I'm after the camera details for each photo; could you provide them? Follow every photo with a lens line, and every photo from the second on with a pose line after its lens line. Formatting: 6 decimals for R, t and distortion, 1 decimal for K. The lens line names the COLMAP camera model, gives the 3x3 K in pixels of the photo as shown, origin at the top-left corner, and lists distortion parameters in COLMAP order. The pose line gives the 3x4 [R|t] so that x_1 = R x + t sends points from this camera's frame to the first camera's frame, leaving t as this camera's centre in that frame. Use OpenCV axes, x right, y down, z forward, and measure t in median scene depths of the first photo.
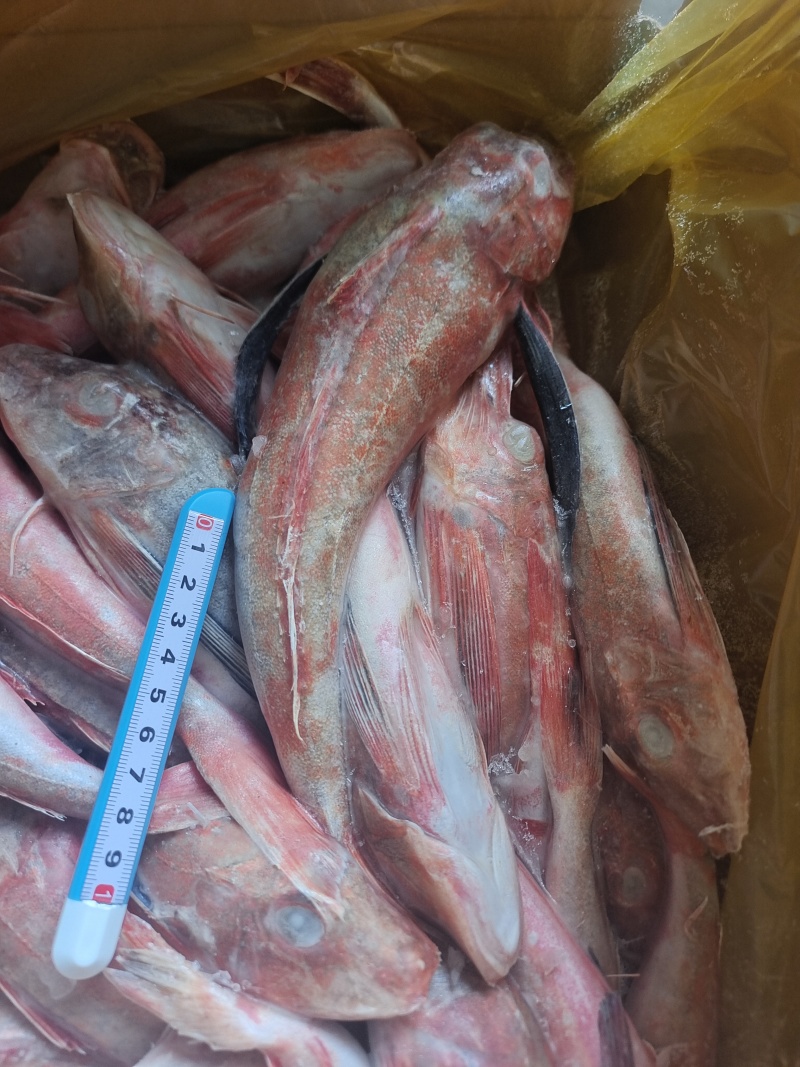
lens RADIAL K [[715.3, 0, 401.0], [0, 715.3, 538.5], [0, 0, 1]] dist [0.008732, -0.027387]
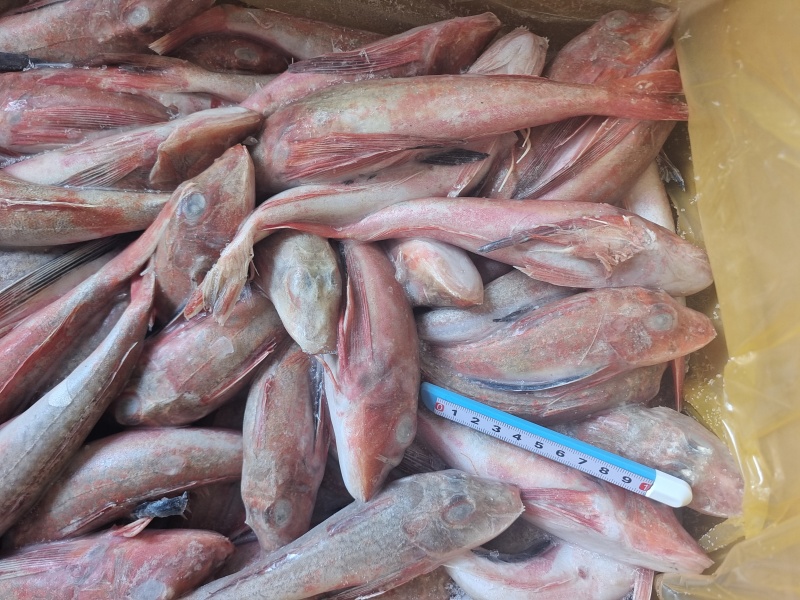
lens RADIAL K [[536.3, 0, 399.5], [0, 536.3, 299.8], [0, 0, 1]] dist [0.008732, -0.027387]
pose [[0.084049, -0.993460, 0.077286, -0.361412], [0.974719, 0.098081, 0.200758, 0.650617], [-0.207025, 0.058459, 0.976587, -0.363829]]
